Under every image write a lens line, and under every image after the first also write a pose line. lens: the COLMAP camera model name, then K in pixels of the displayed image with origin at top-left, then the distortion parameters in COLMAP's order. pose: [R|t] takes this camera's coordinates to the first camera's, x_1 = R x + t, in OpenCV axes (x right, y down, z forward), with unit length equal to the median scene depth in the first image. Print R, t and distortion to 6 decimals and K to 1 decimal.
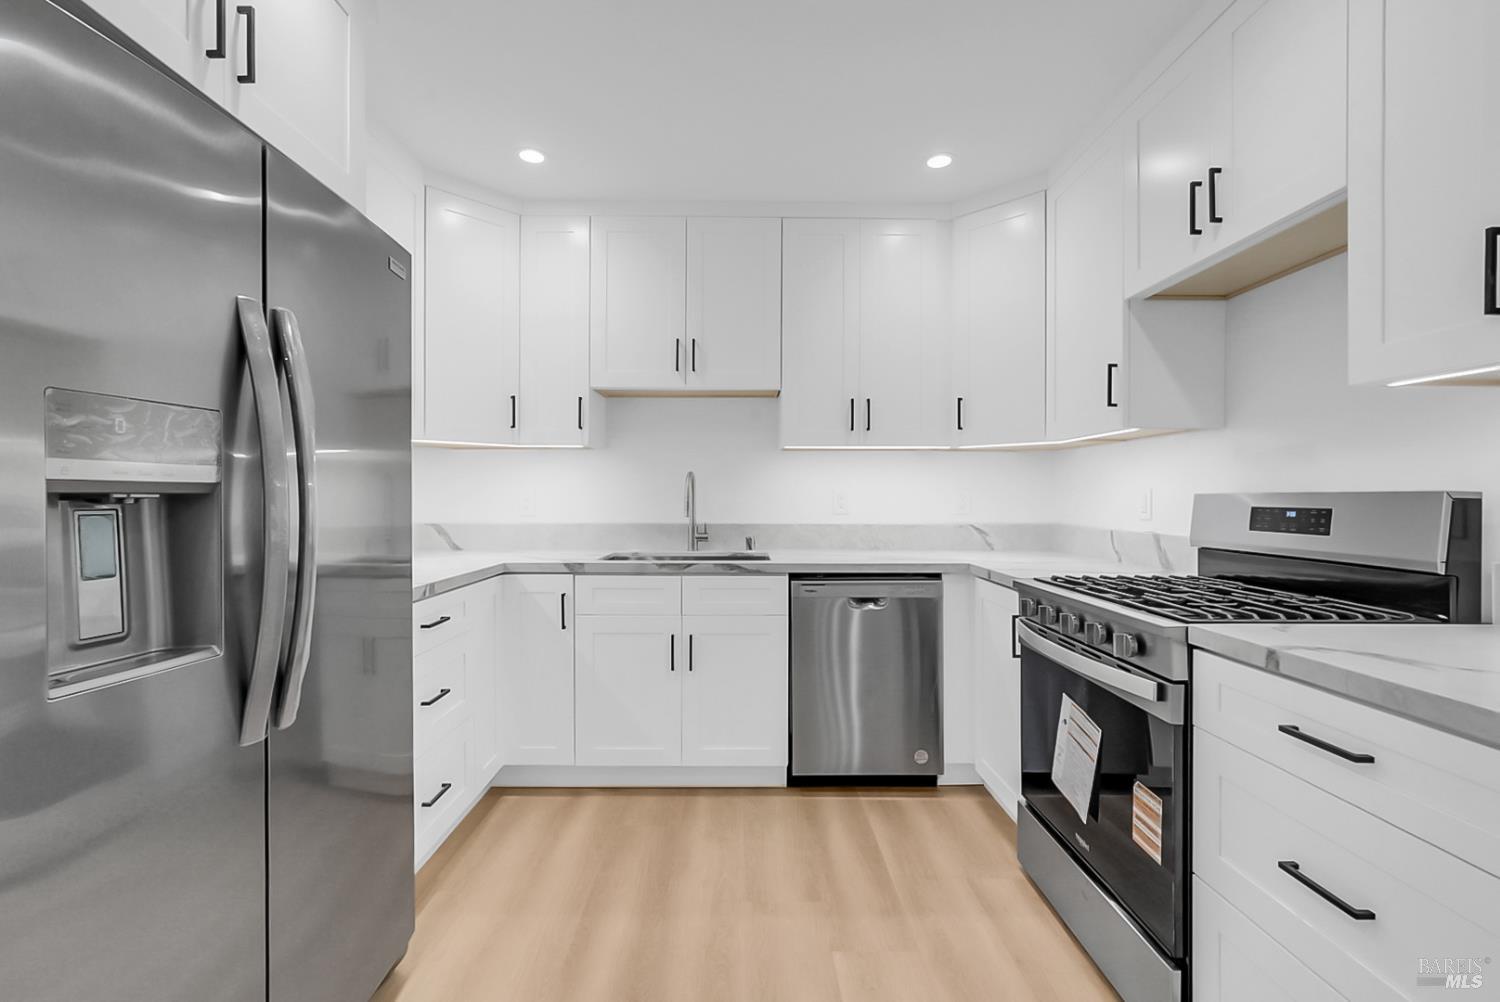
lens RADIAL K [[652.6, 0, 752.9], [0, 652.6, 500.9], [0, 0, 1]] dist [-0.008827, 0.000038]
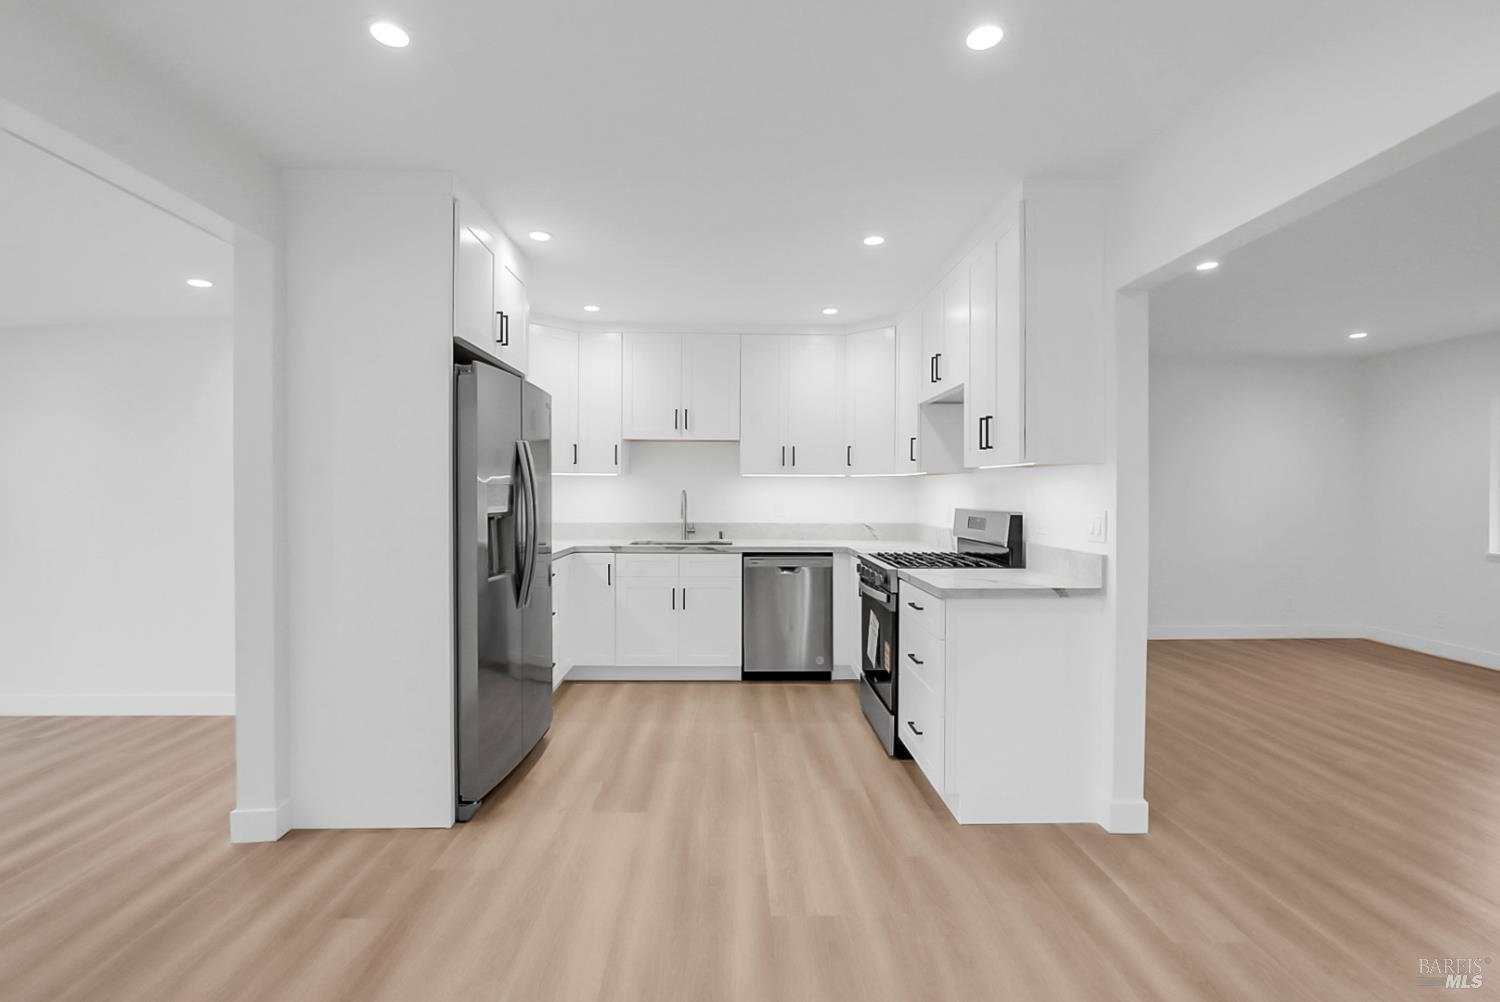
lens RADIAL K [[652.6, 0, 752.9], [0, 652.6, 500.9], [0, 0, 1]] dist [-0.008827, 0.000038]
pose [[0.999874, 0.002705, 0.015621, 0.056232], [-0.002844, 0.999957, 0.008868, -0.038520], [-0.015596, -0.008911, 0.999839, -0.698133]]
